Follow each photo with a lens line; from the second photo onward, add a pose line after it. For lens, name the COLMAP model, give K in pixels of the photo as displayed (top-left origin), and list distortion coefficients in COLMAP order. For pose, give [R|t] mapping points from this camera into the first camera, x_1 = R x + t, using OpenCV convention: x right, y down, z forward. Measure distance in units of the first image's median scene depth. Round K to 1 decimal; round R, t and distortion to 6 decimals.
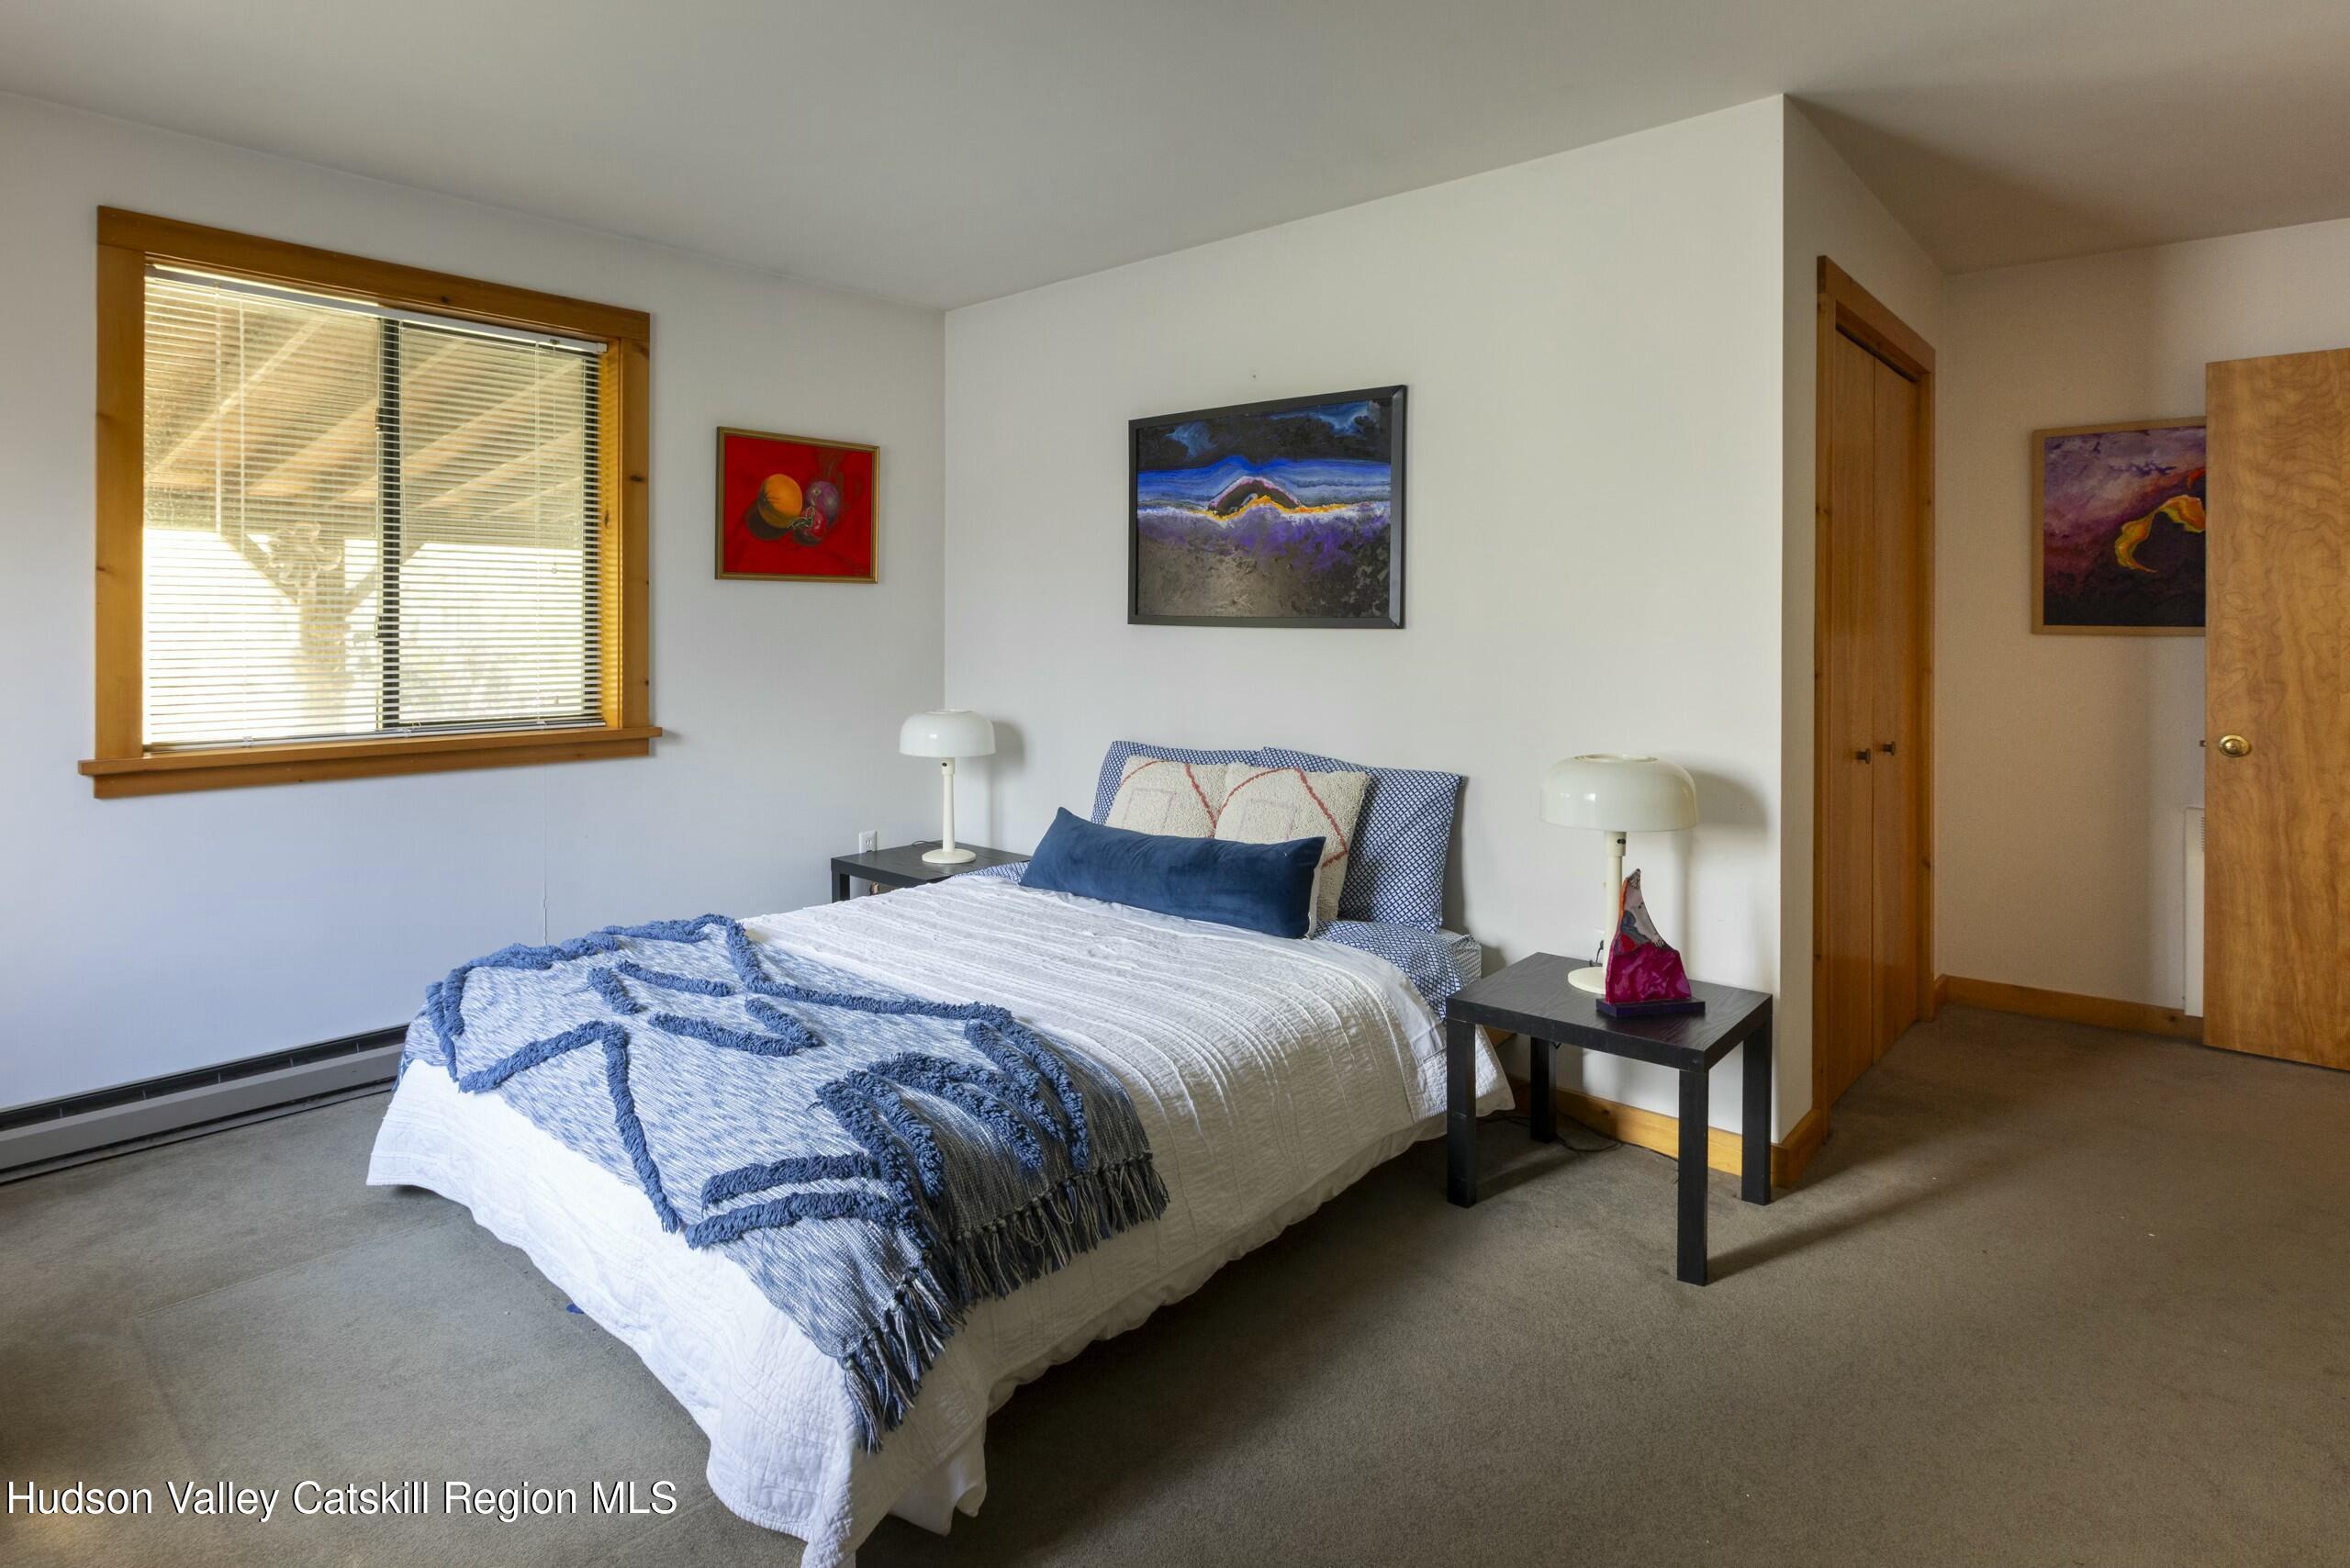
lens RADIAL K [[1186.6, 0, 1174.0], [0, 1186.6, 618.5], [0, 0, 1]] dist [0.000984, 0.000178]
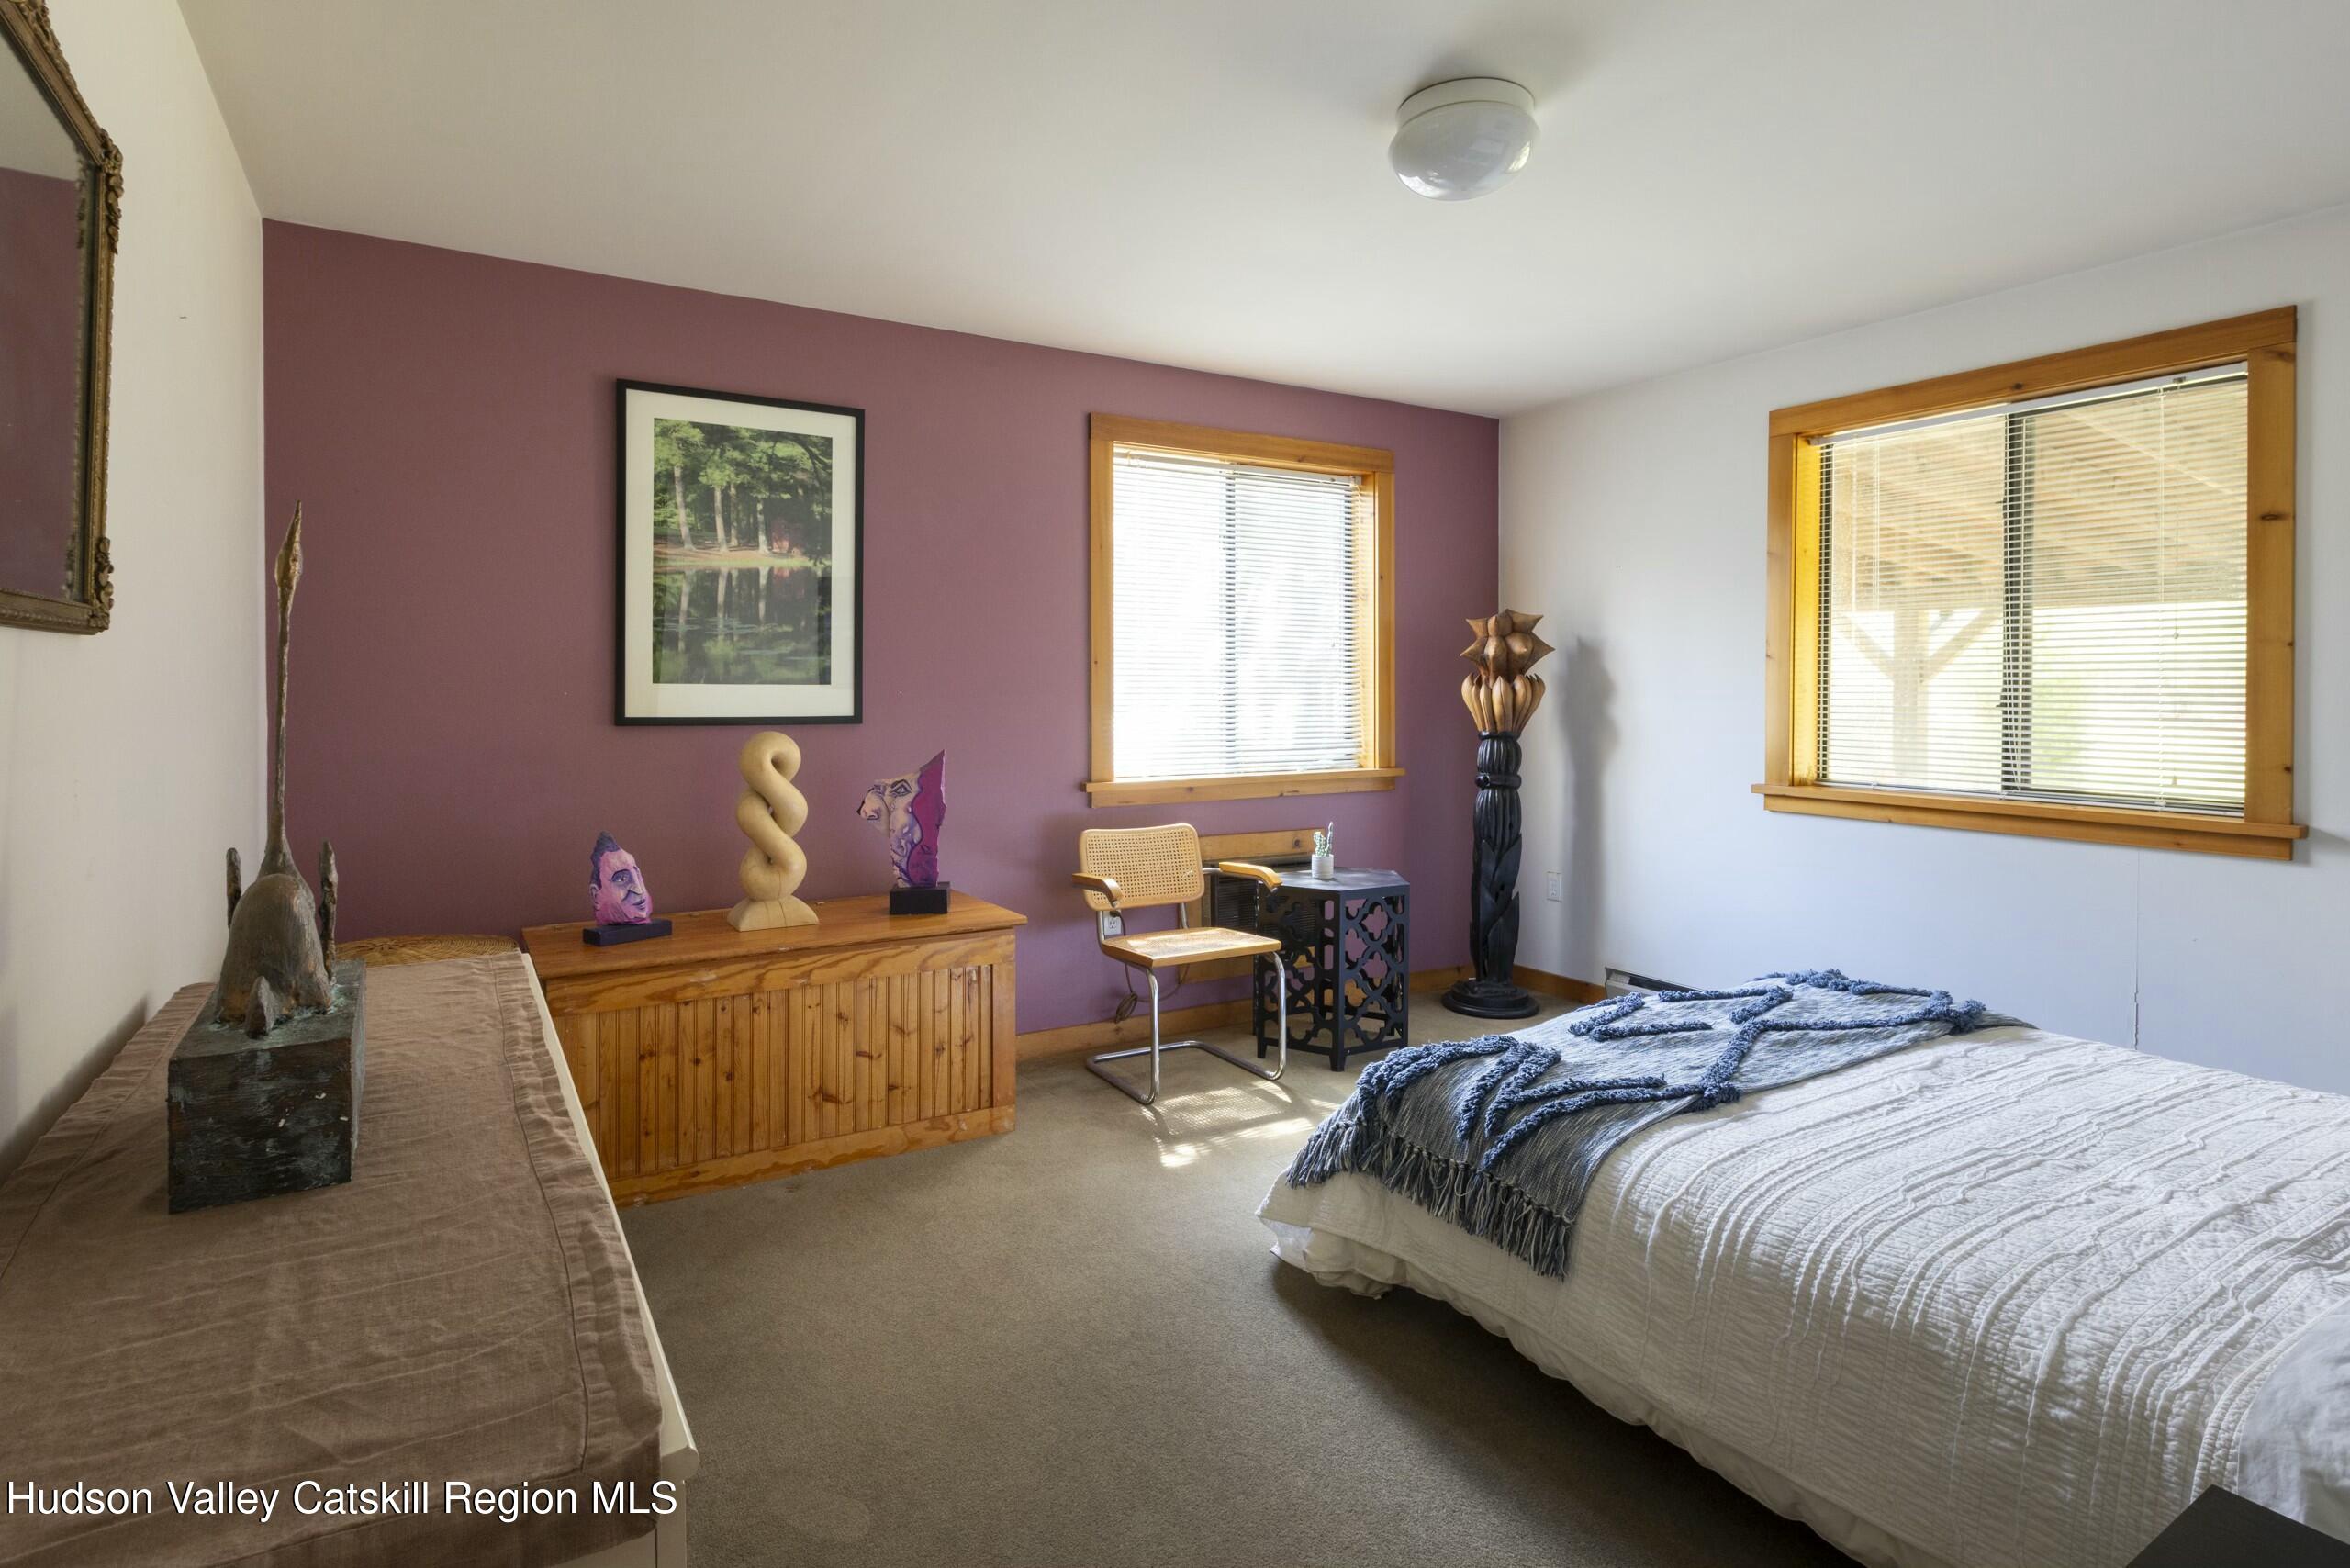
lens RADIAL K [[1213.0, 0, 1173.1], [0, 1213.0, 693.2], [0, 0, 1]] dist [-0.001569, -0.000389]
pose [[-0.270488, 0.000404, -0.962723, 0.628742], [-0.002708, 0.999996, 0.001180, 0.004308], [0.962720, 0.002926, -0.270485, 0.574249]]
